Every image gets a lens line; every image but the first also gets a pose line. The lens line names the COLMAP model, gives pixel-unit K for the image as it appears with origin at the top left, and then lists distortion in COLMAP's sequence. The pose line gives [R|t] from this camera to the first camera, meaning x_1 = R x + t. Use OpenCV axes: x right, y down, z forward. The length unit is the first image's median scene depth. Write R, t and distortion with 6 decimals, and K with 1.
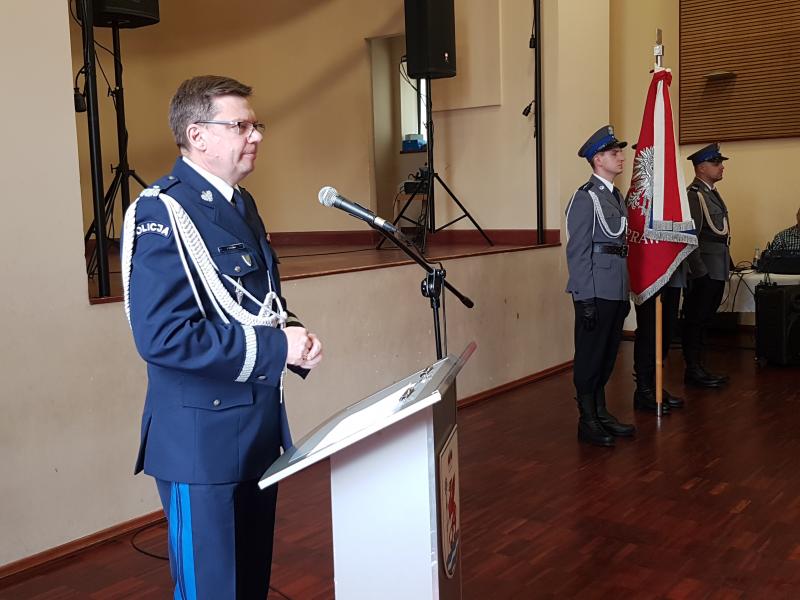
lens RADIAL K [[858.4, 0, 409.5], [0, 858.4, 285.8], [0, 0, 1]] dist [0.102922, -0.295457]
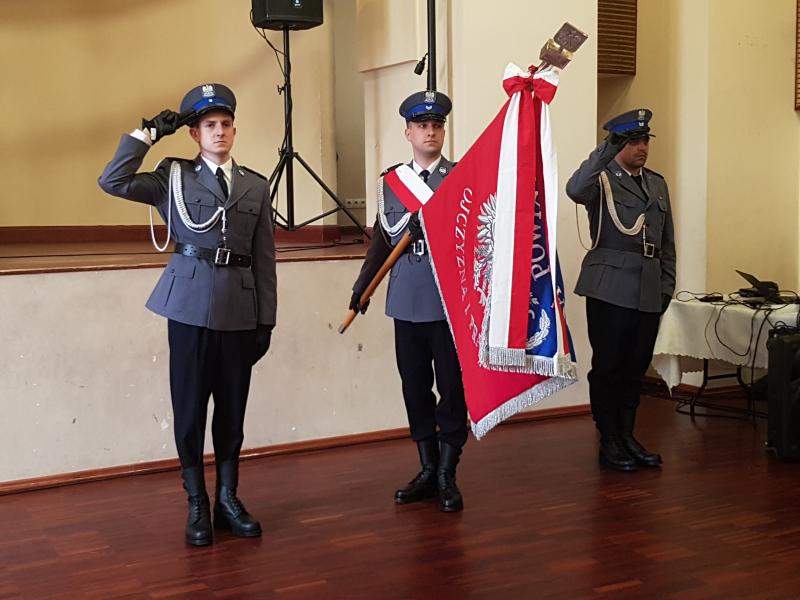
lens RADIAL K [[976.9, 0, 399.1], [0, 976.9, 284.9], [0, 0, 1]] dist [-0.030985, -0.024120]
pose [[0.932962, 0.064311, -0.354184, 0.435969], [-0.062591, 0.997906, 0.016323, -0.033126], [0.354492, 0.006940, 0.935033, 0.222457]]
